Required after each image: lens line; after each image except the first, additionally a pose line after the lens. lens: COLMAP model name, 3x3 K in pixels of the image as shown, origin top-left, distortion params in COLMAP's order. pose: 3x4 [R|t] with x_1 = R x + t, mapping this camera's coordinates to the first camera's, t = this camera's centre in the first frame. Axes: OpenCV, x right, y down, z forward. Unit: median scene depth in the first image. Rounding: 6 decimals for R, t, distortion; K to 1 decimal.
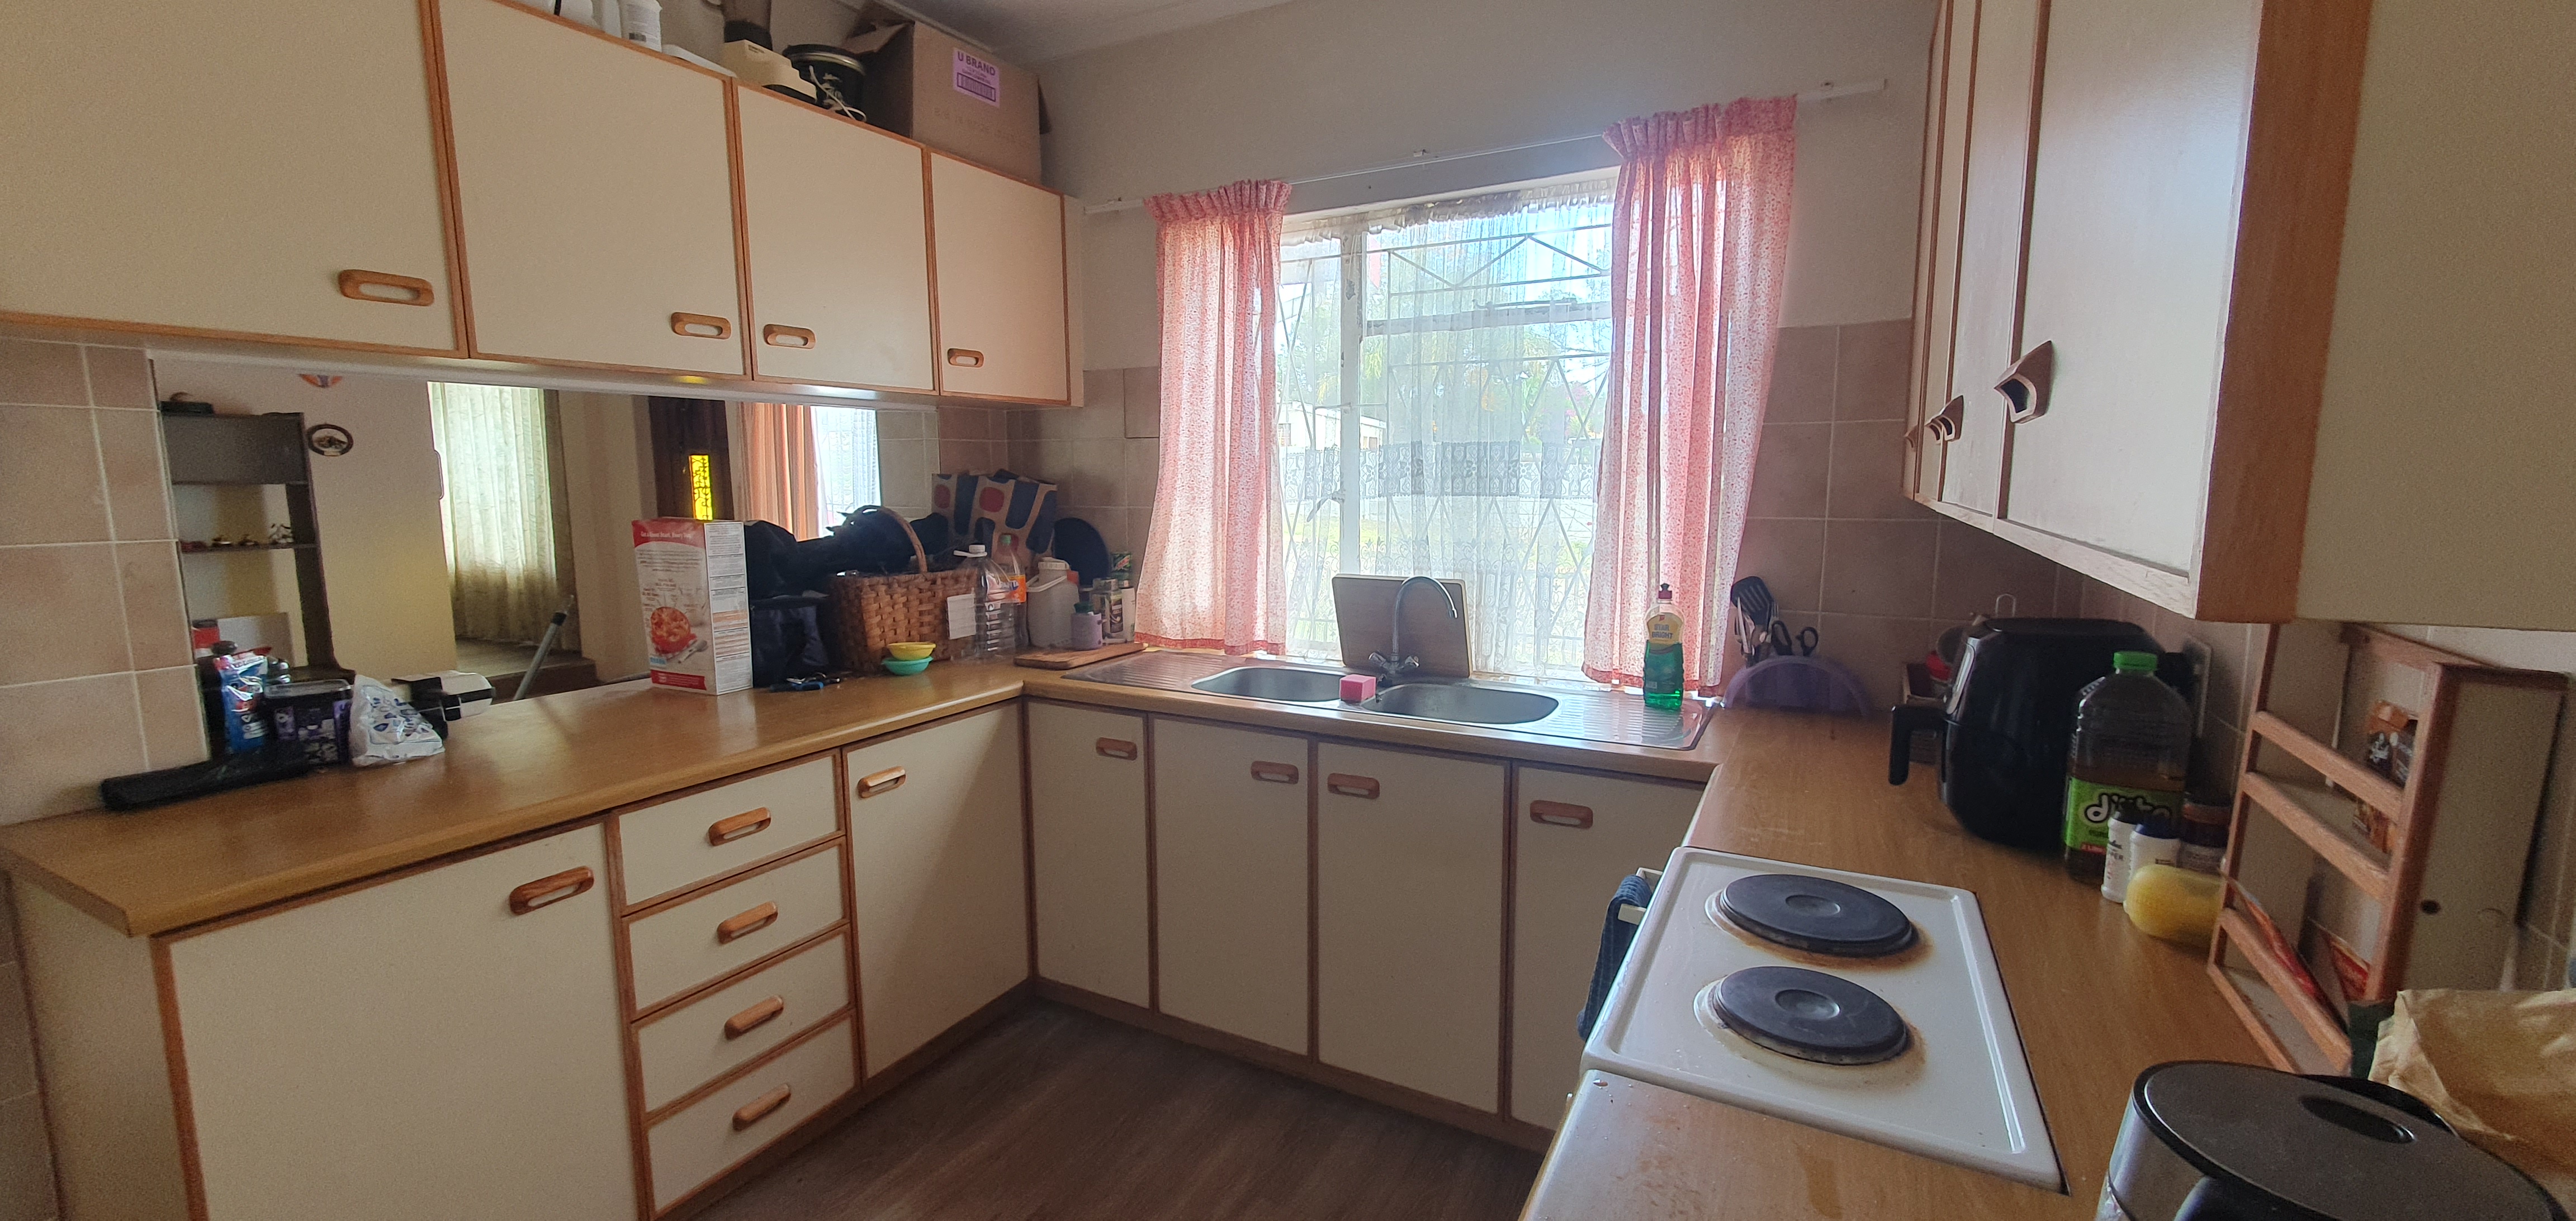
lens RADIAL K [[1021.0, 0, 1288.0], [0, 1021.0, 610.5], [0, 0, 1]] dist [-0.000043, -0.000096]
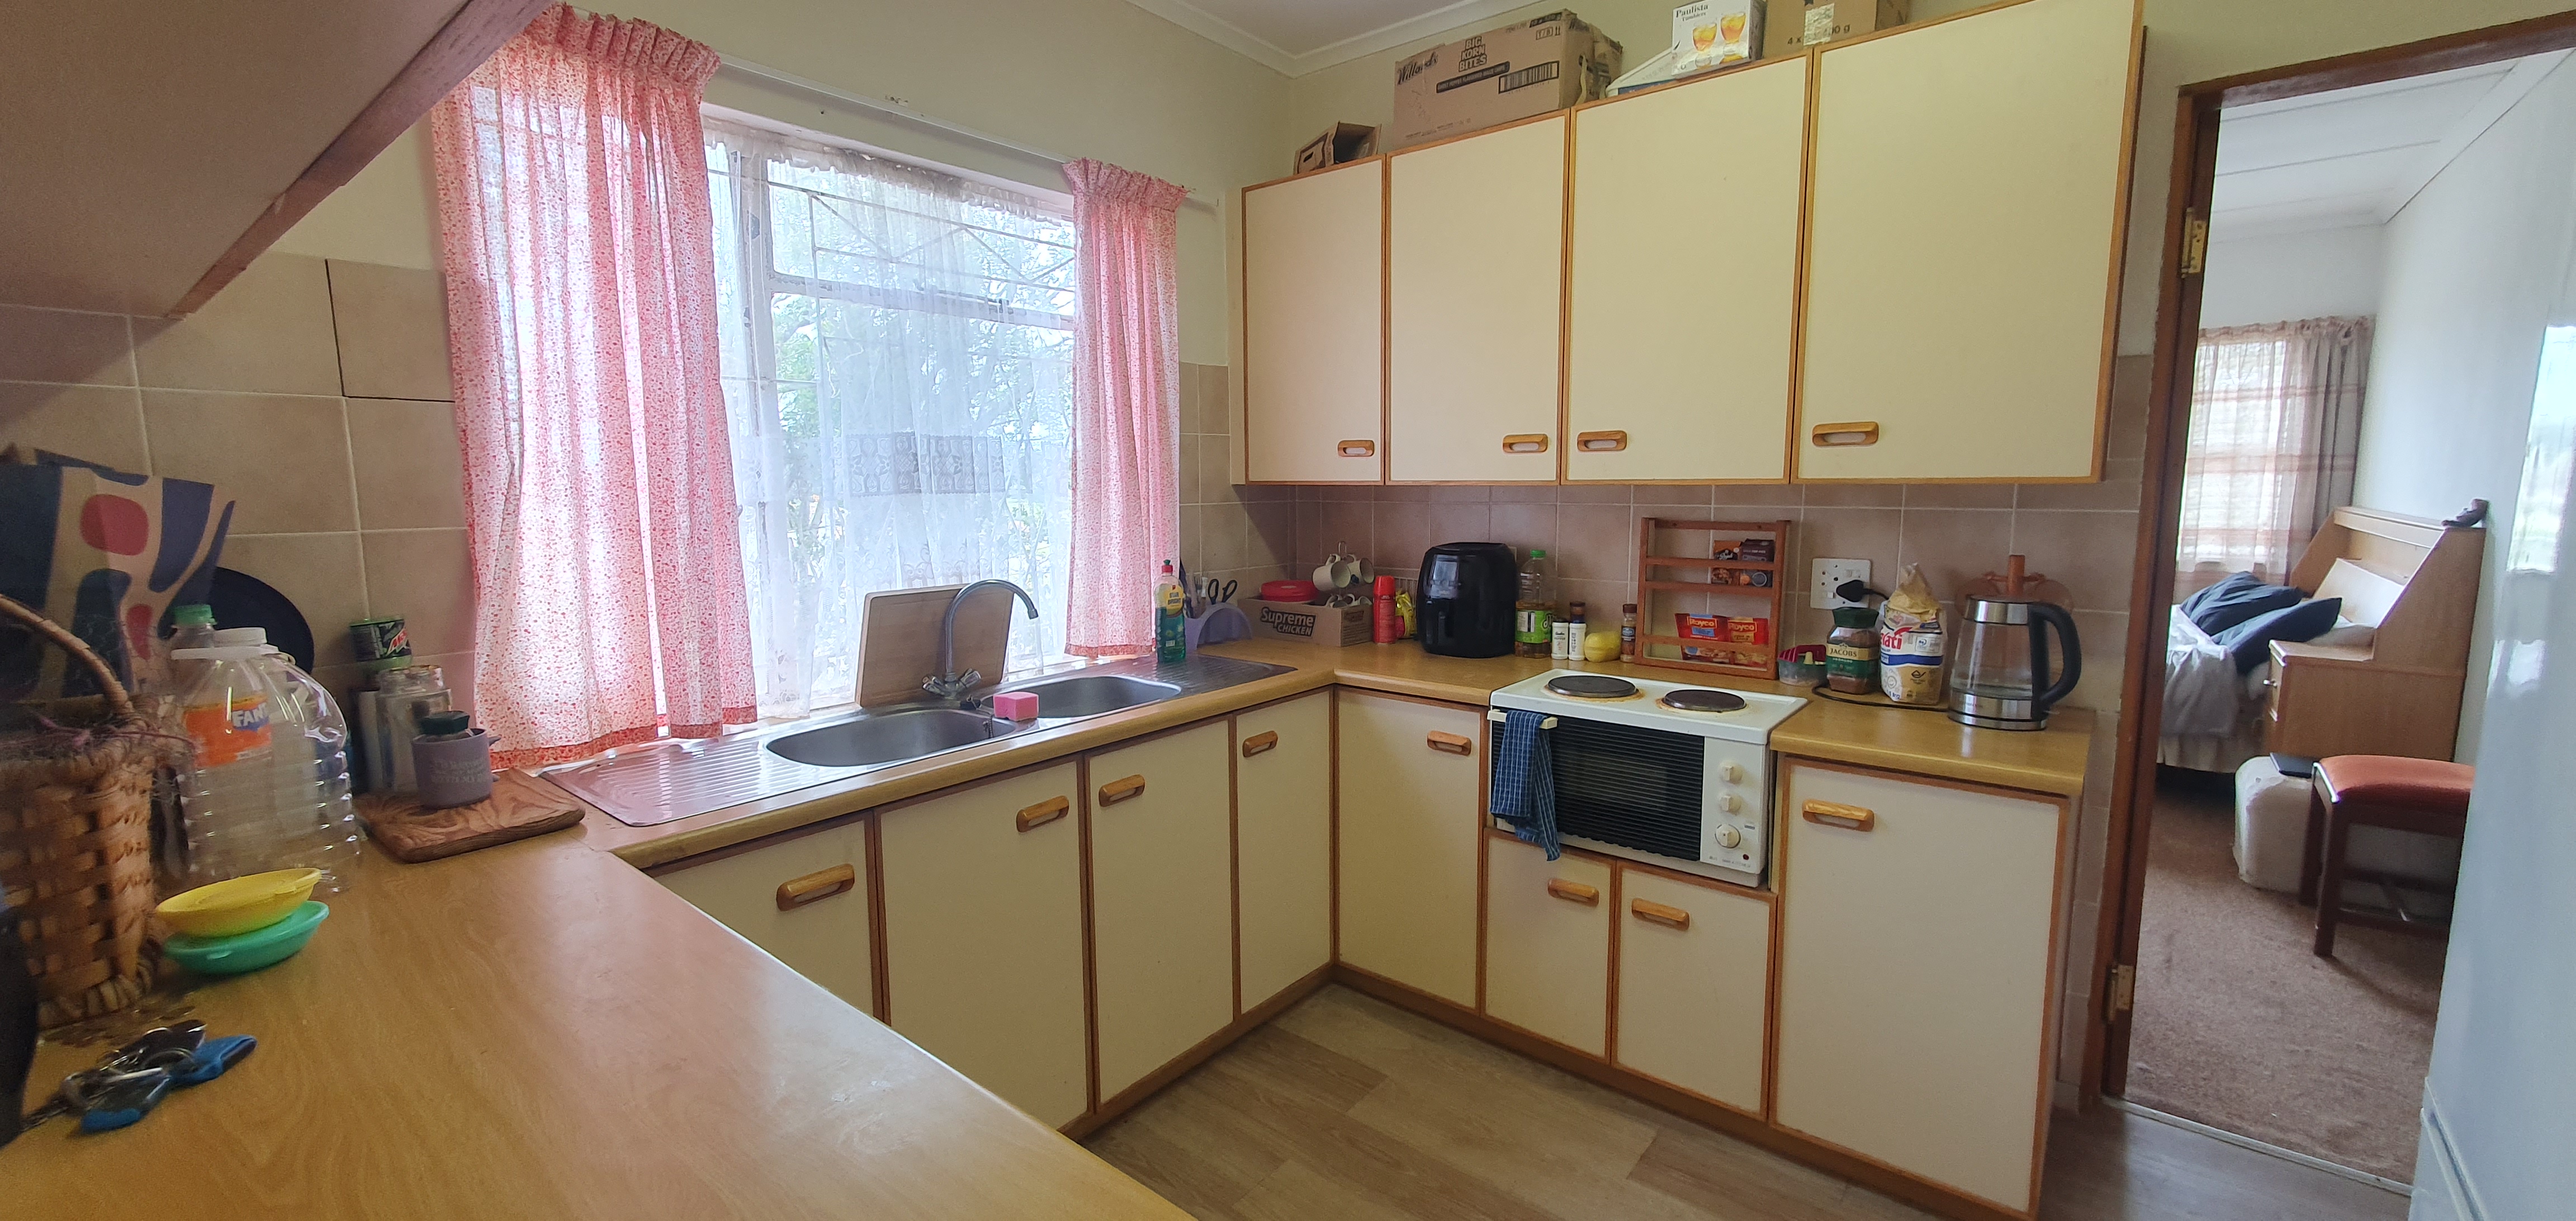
lens RADIAL K [[1021.0, 0, 1288.0], [0, 1021.0, 610.5], [0, 0, 1]] dist [-0.000043, -0.000096]
pose [[0.182179, -0.126737, 0.975063, -0.638931], [0.129184, 0.986147, 0.104041, -0.060112], [-0.974742, 0.107009, 0.196027, 0.493064]]
